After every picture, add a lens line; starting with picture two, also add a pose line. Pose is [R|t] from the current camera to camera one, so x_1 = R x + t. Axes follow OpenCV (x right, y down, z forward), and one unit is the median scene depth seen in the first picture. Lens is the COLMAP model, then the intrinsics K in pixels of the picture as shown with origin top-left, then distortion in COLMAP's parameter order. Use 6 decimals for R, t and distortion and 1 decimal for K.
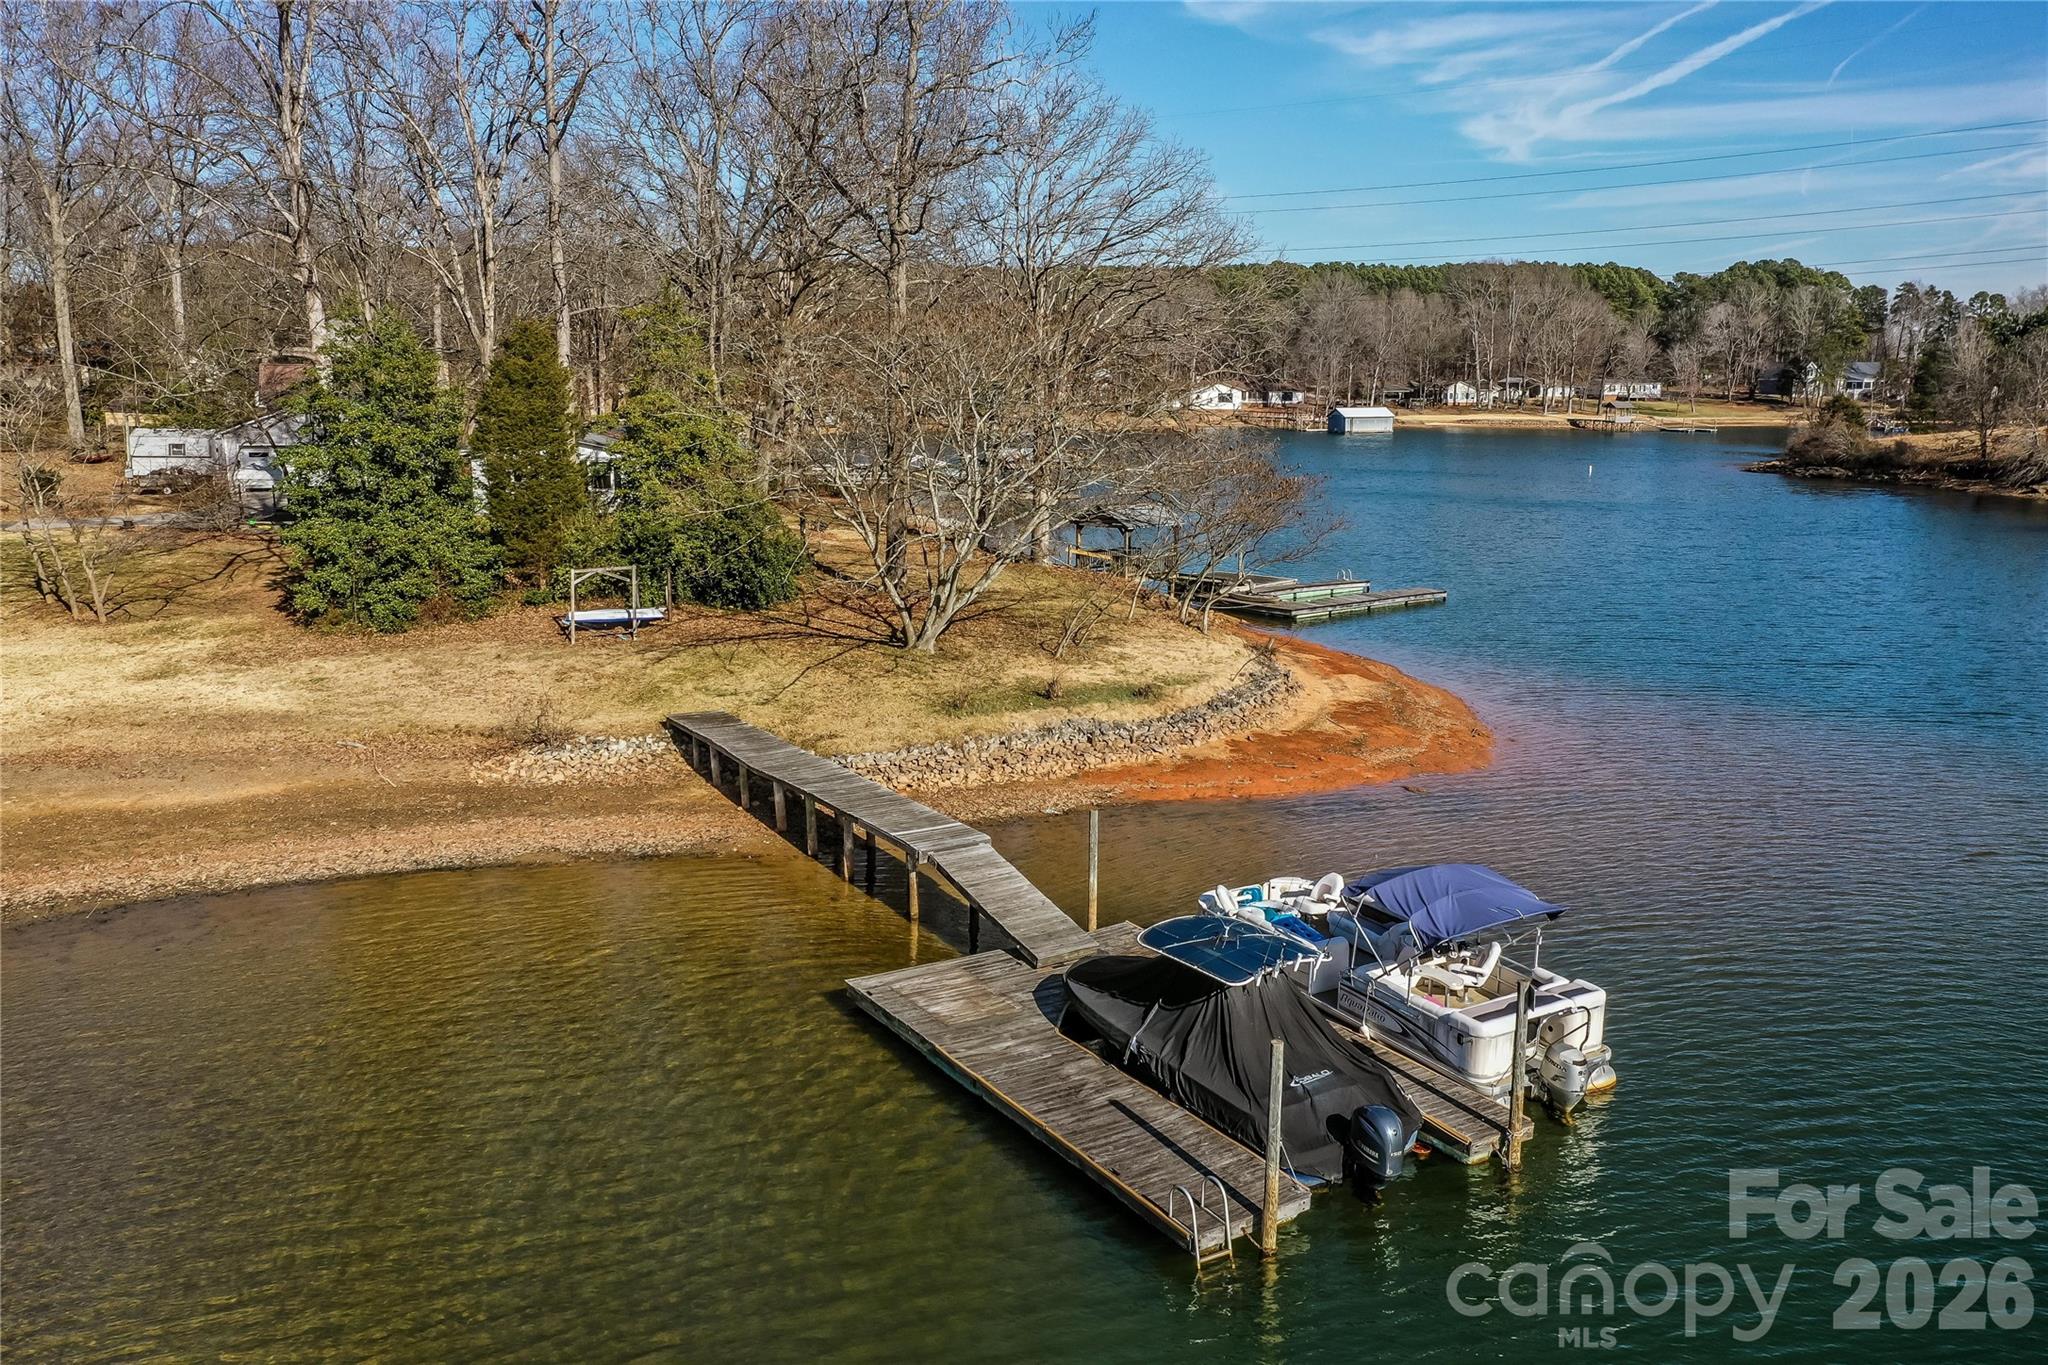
lens RADIAL K [[1655.1, 0, 1020.3], [0, 1655.1, 680.0], [0, 0, 1]] dist [0.001236, 0.000276]
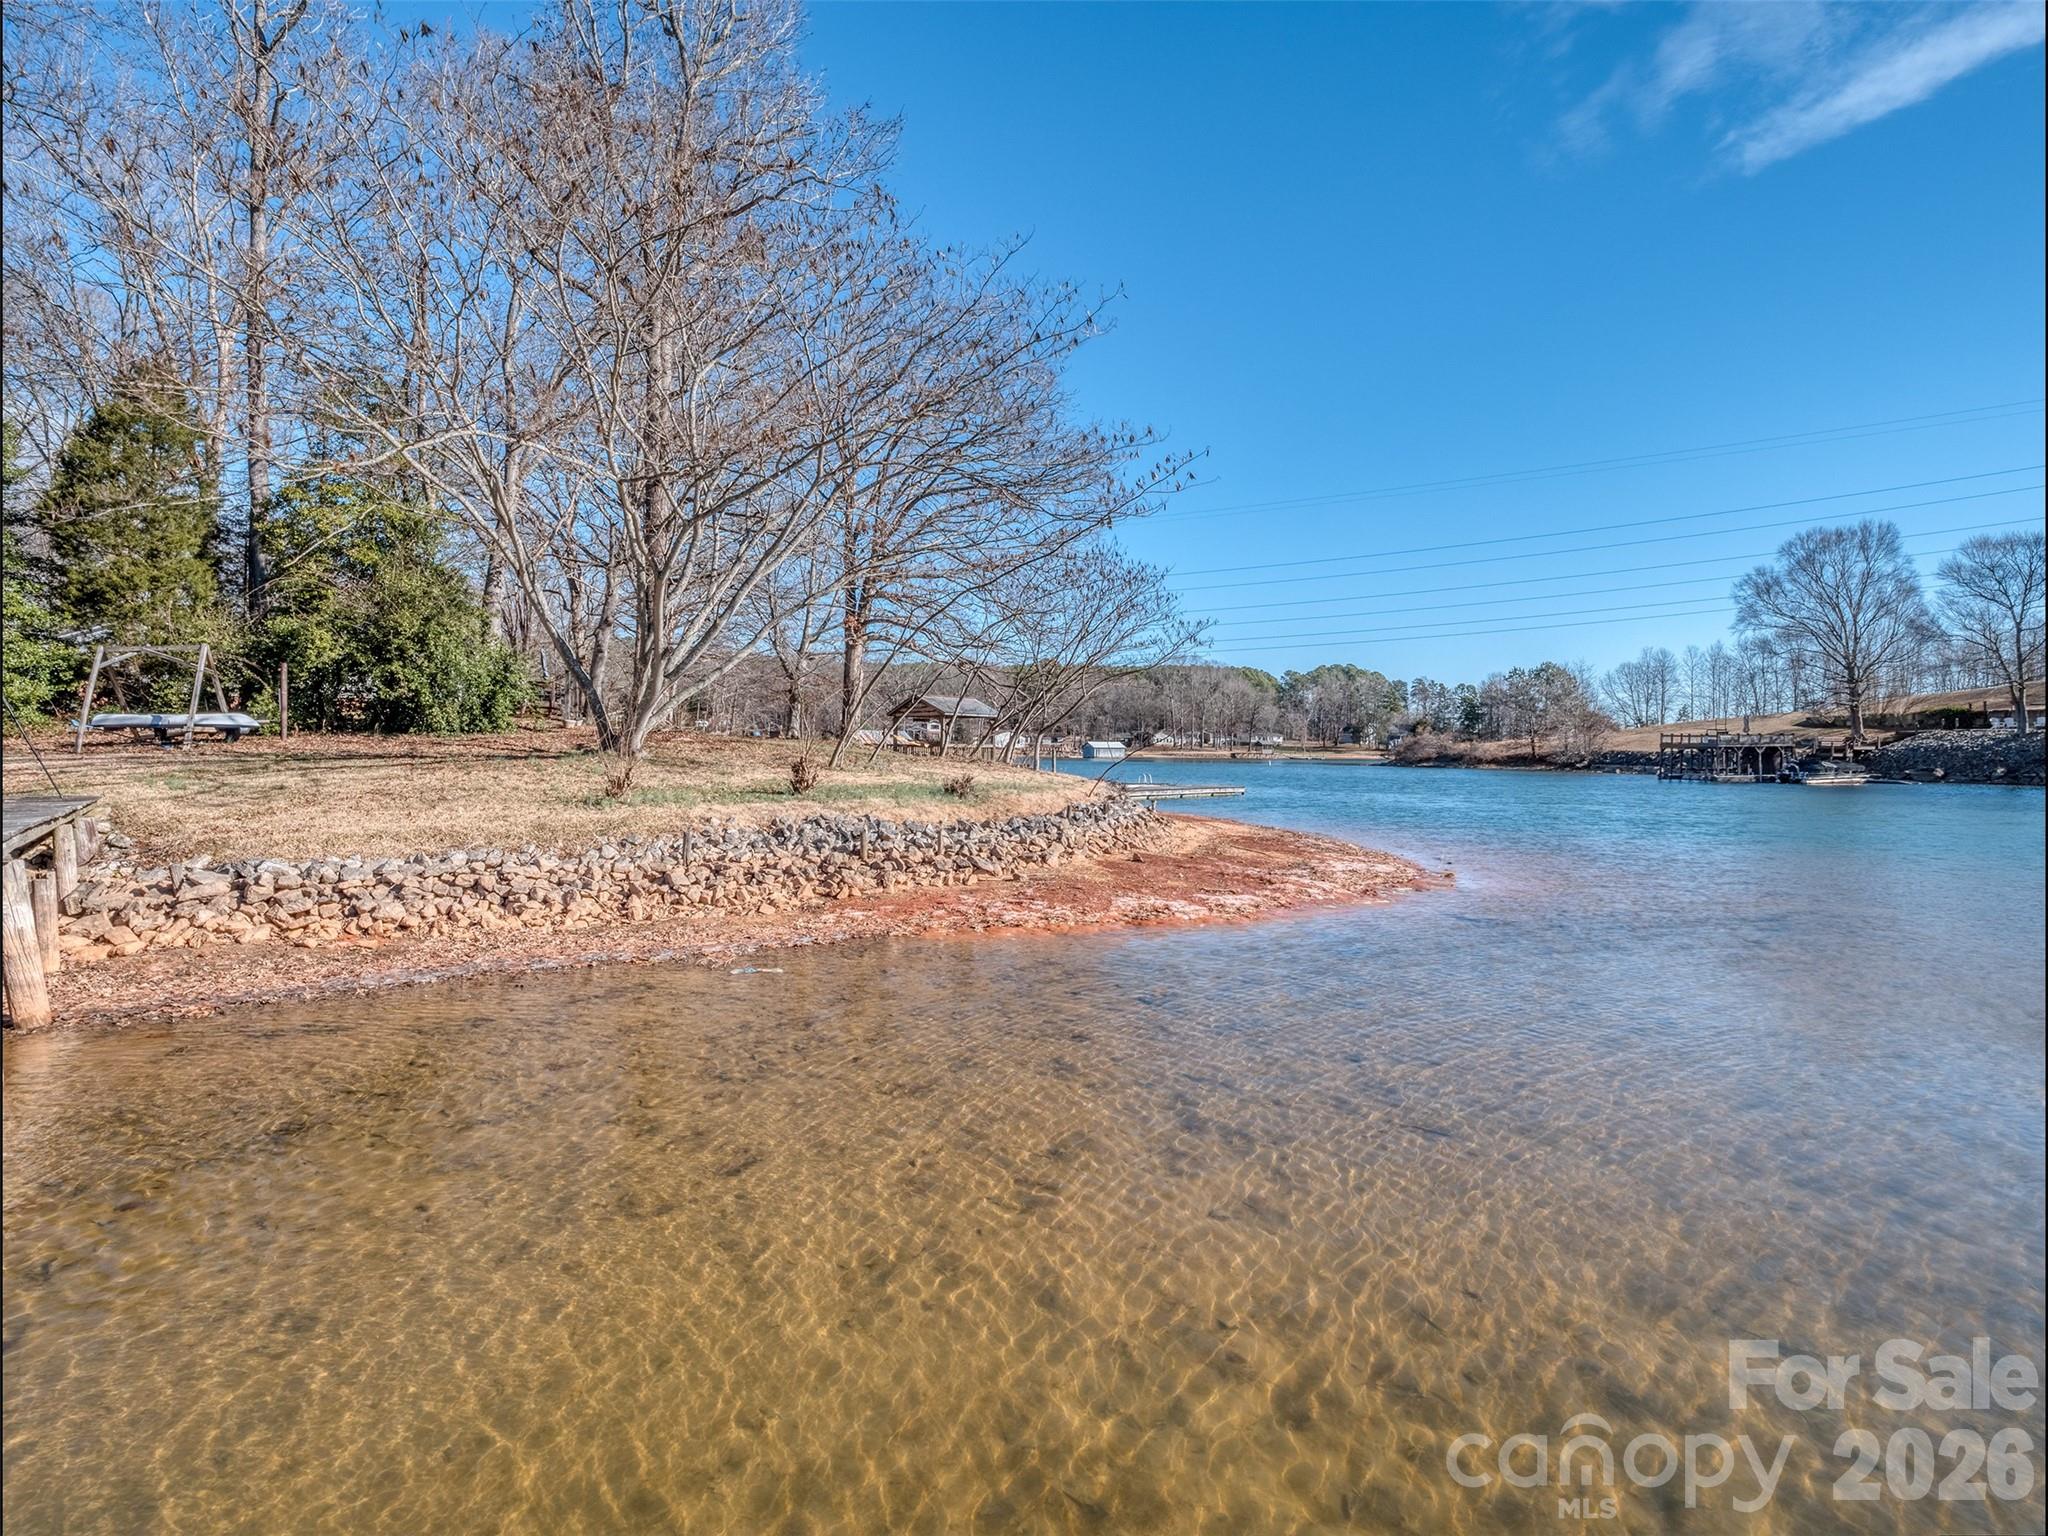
lens RADIAL K [[1011.8, 0, 1034.4], [0, 1011.8, 759.7], [0, 0, 1]] dist [-0.003229, -0.001899]
pose [[0.989444, 0.005858, 0.144800, 0.007717], [0.019182, 0.985097, -0.170925, 0.009686], [-0.143643, 0.171898, 0.974586, 0.101157]]
